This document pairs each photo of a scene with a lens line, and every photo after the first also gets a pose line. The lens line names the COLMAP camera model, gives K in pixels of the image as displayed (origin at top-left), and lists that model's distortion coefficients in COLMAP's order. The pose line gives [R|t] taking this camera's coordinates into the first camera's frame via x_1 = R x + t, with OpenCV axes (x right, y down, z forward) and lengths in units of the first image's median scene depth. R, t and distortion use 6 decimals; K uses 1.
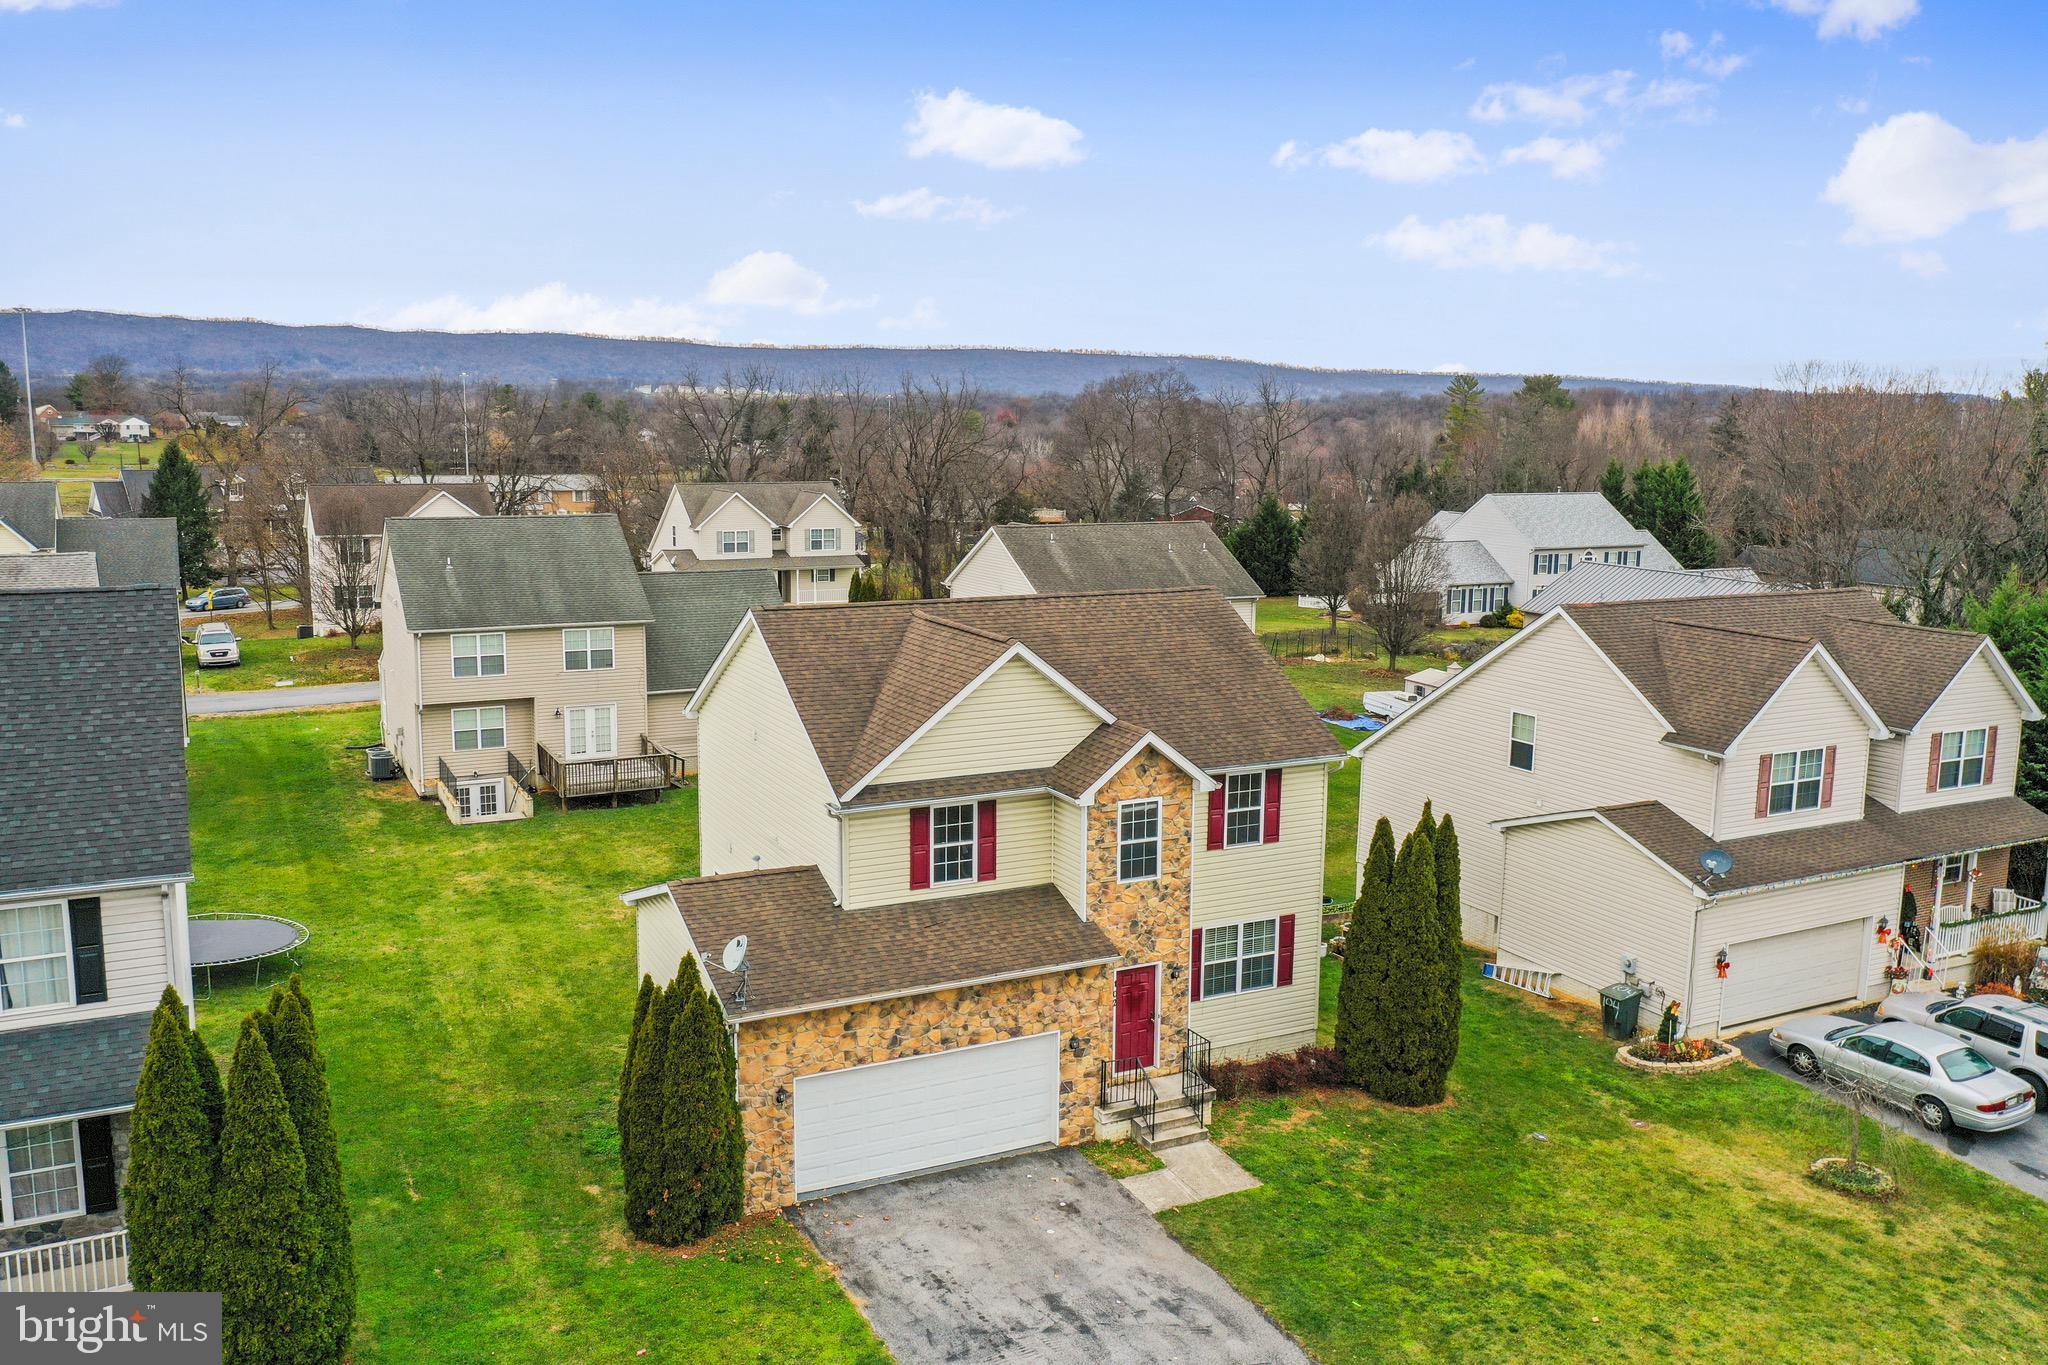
lens RADIAL K [[1620.4, 0, 1018.6], [0, 1620.4, 677.0], [0, 0, 1]] dist [-0.003284, -0.006862]
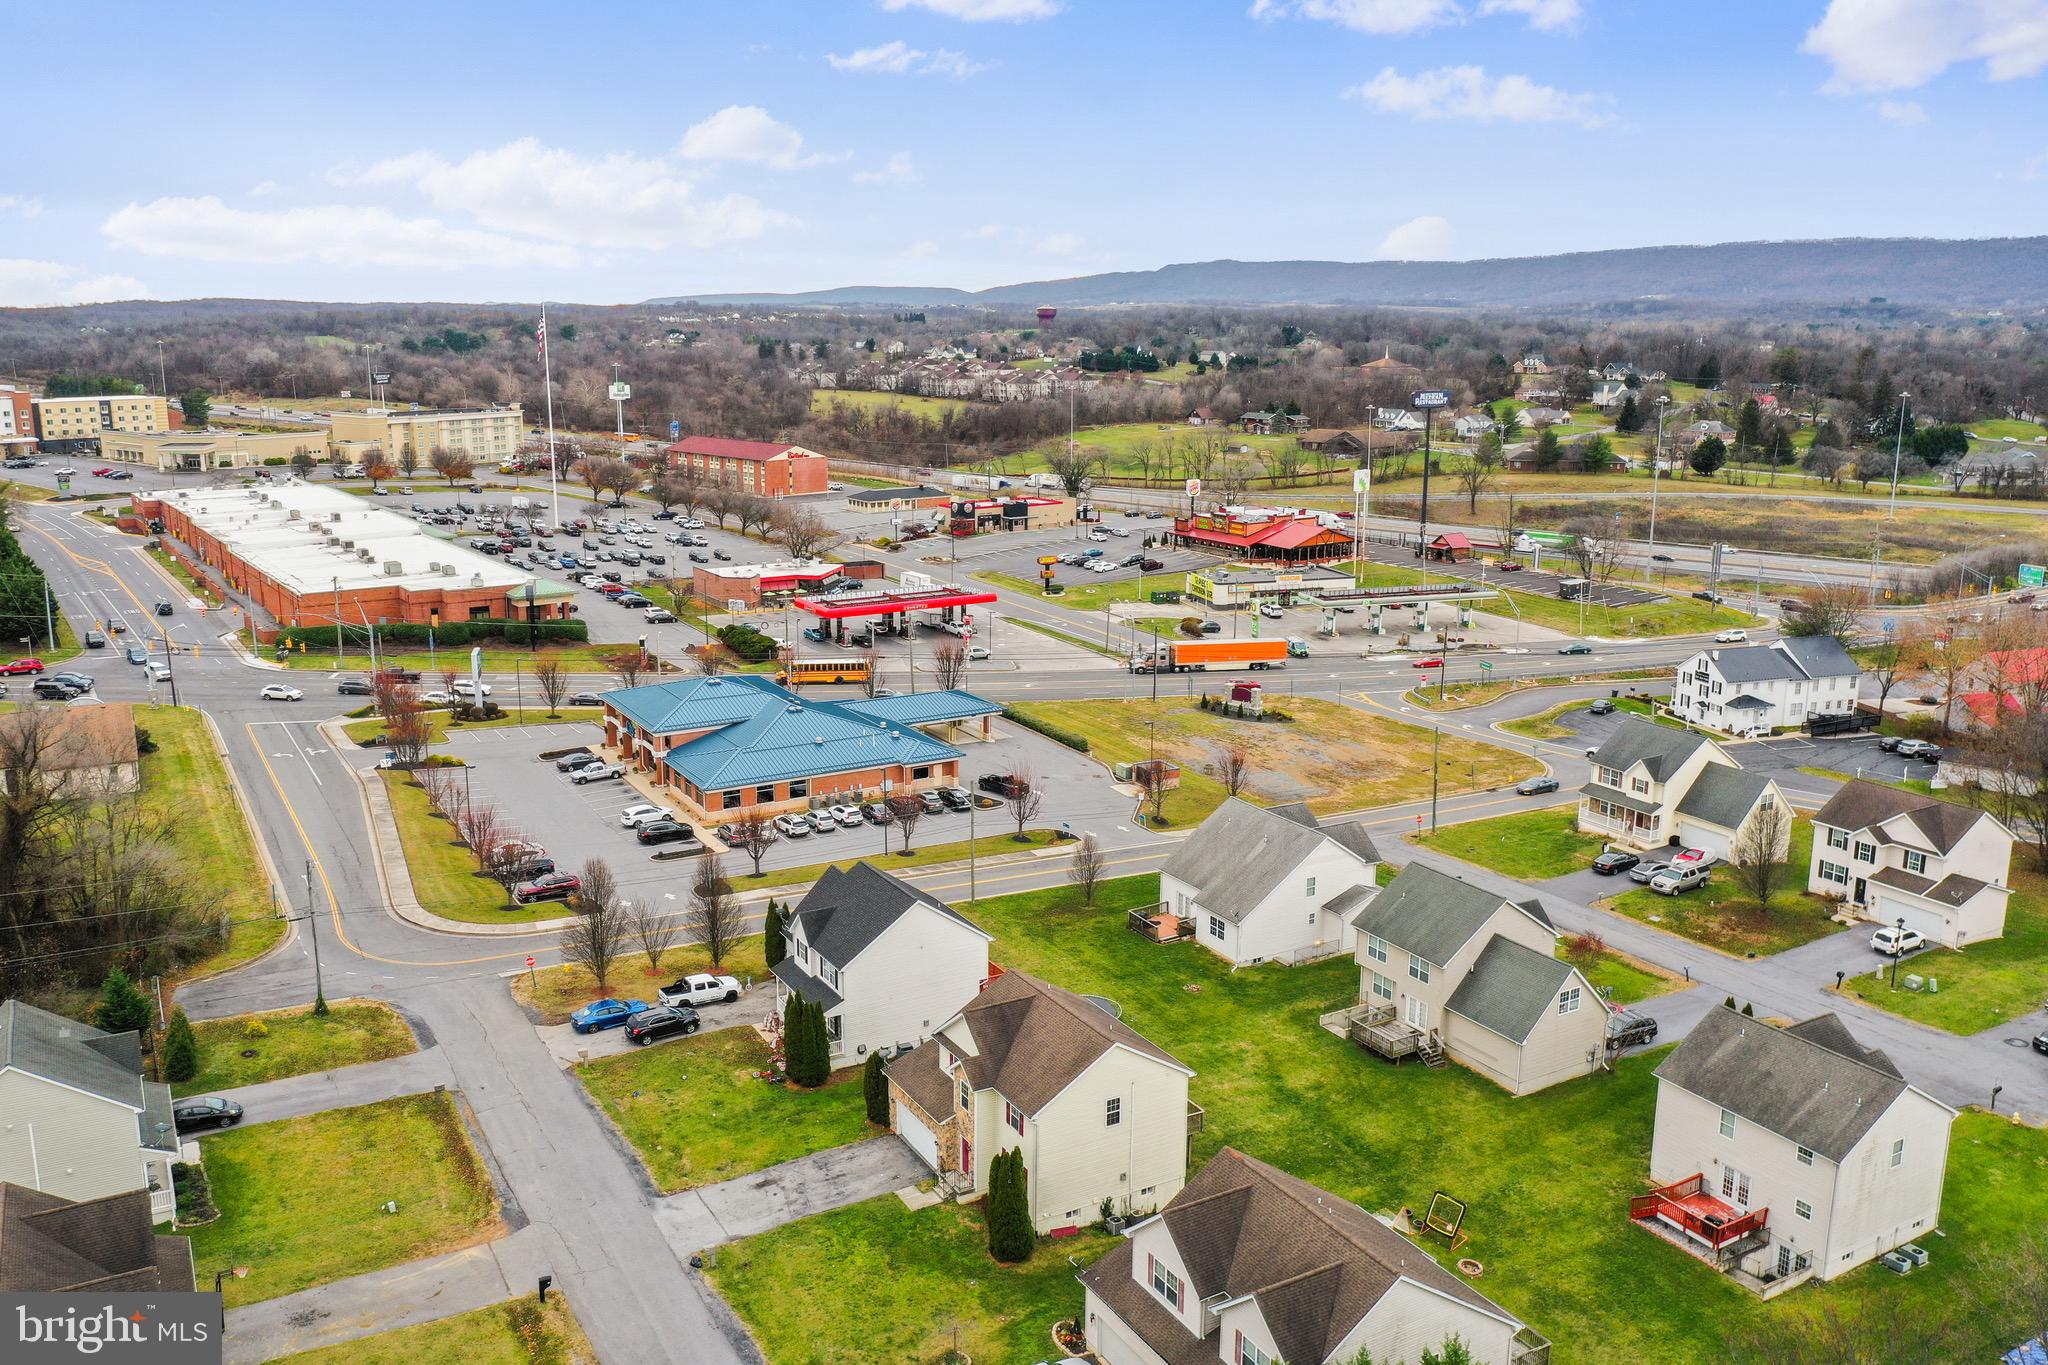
lens RADIAL K [[1623.8, 0, 1012.8], [0, 1623.8, 678.1], [0, 0, 1]] dist [-0.004566, 0.001507]
pose [[0.040665, 0.206817, -0.977534, 2.704882], [-0.159462, 0.967147, 0.197986, -1.183190], [0.986366, 0.147828, 0.072309, 0.770328]]
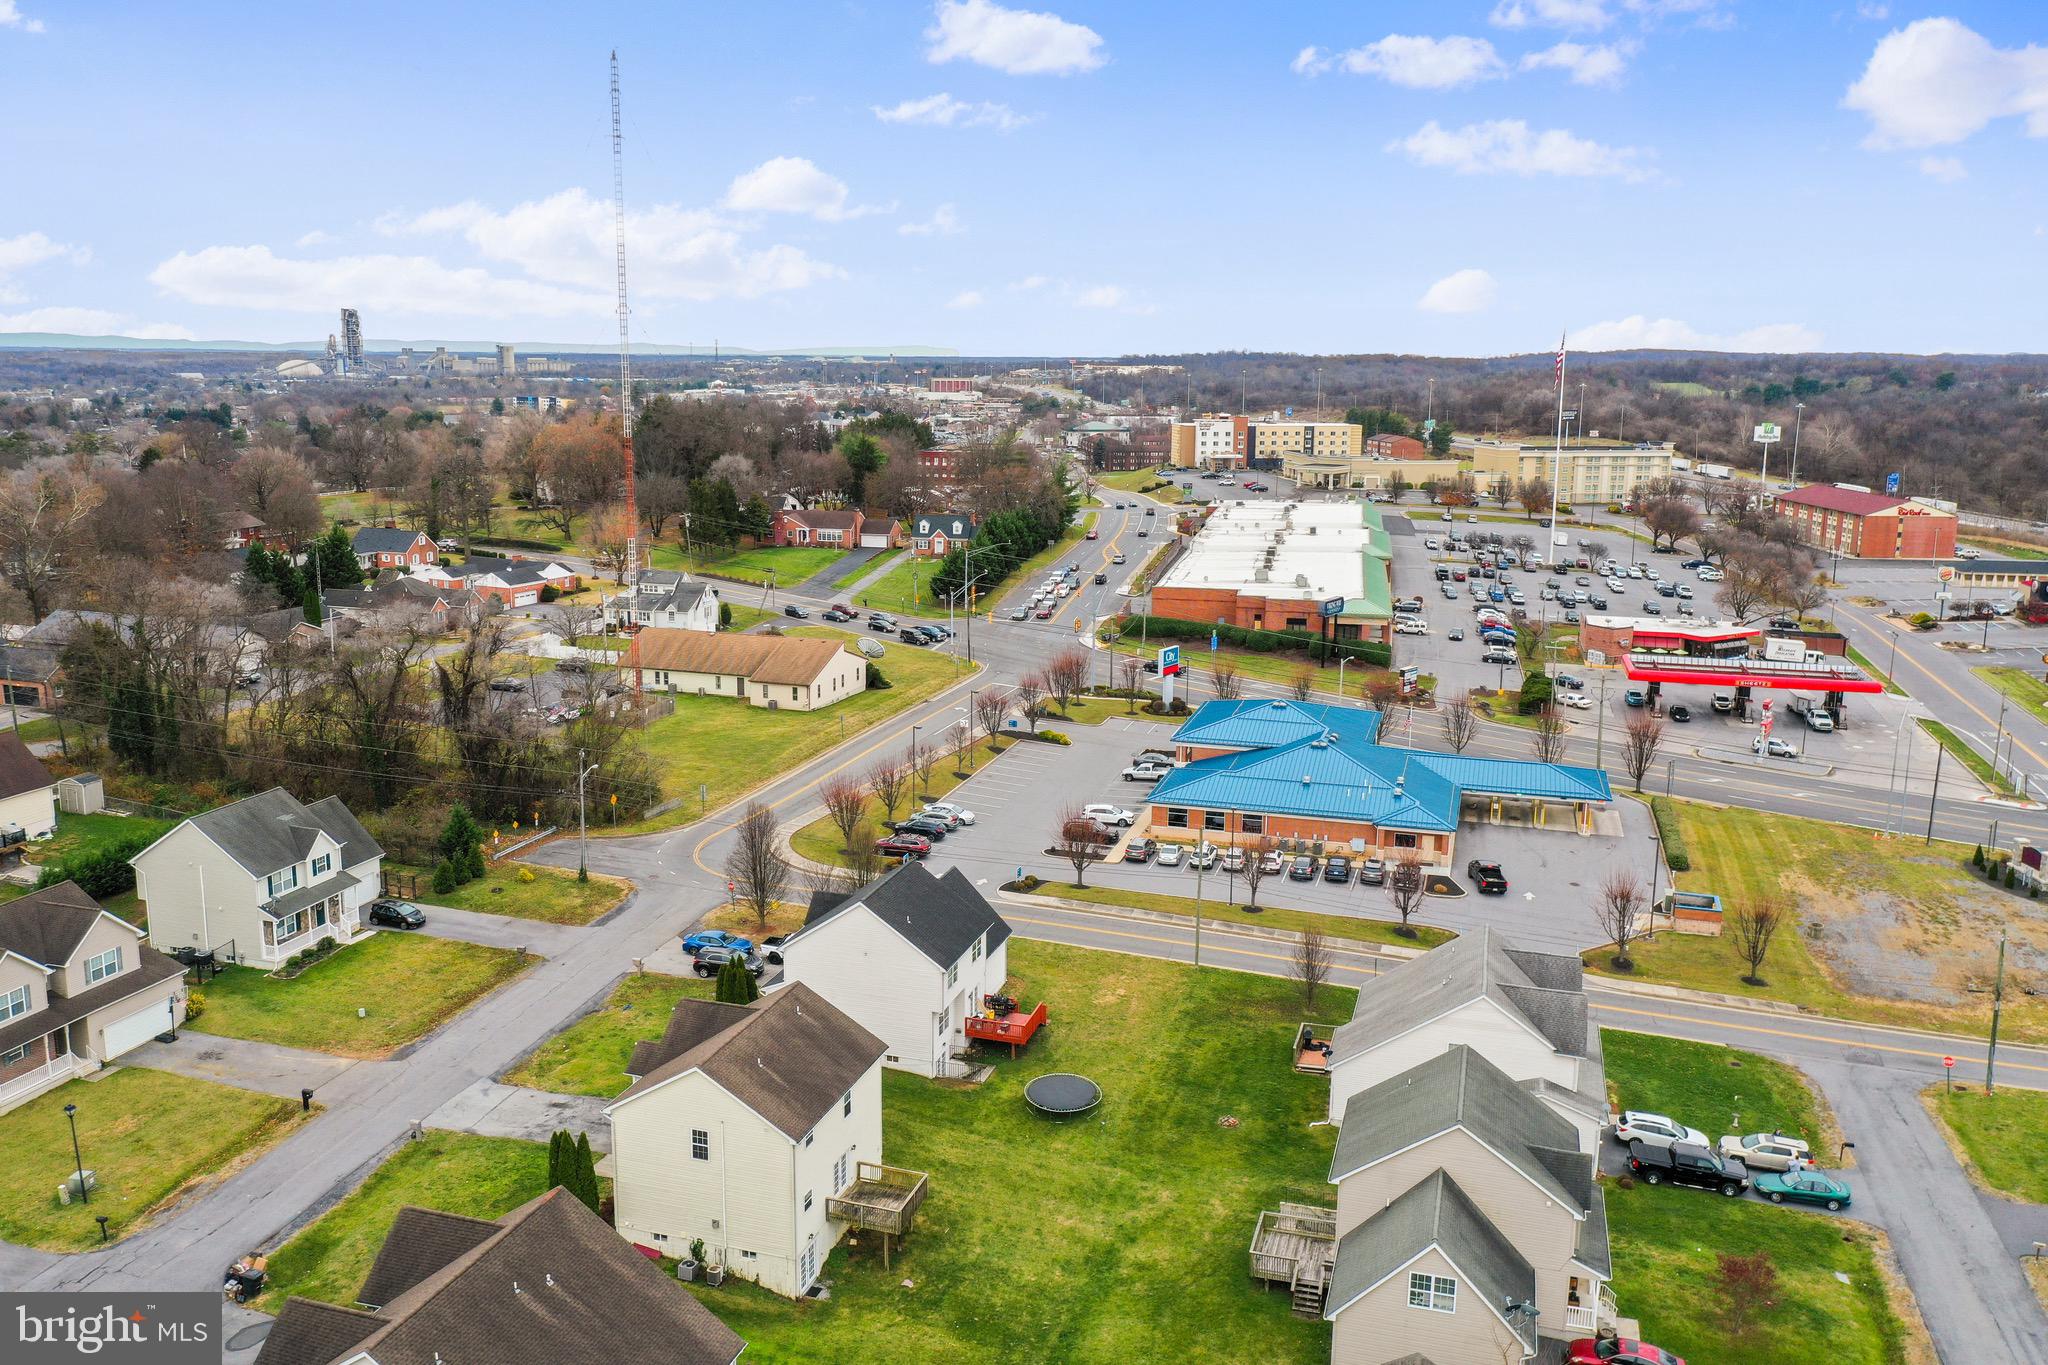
lens RADIAL K [[1618.8, 0, 1011.8], [0, 1618.8, 671.1], [0, 0, 1]] dist [-0.004742, -0.001804]
pose [[-0.705859, 0.118198, -0.698421, 1.457069], [-0.124809, 0.949802, 0.286879, -1.409053], [0.697270, 0.289665, -0.655674, 3.014809]]
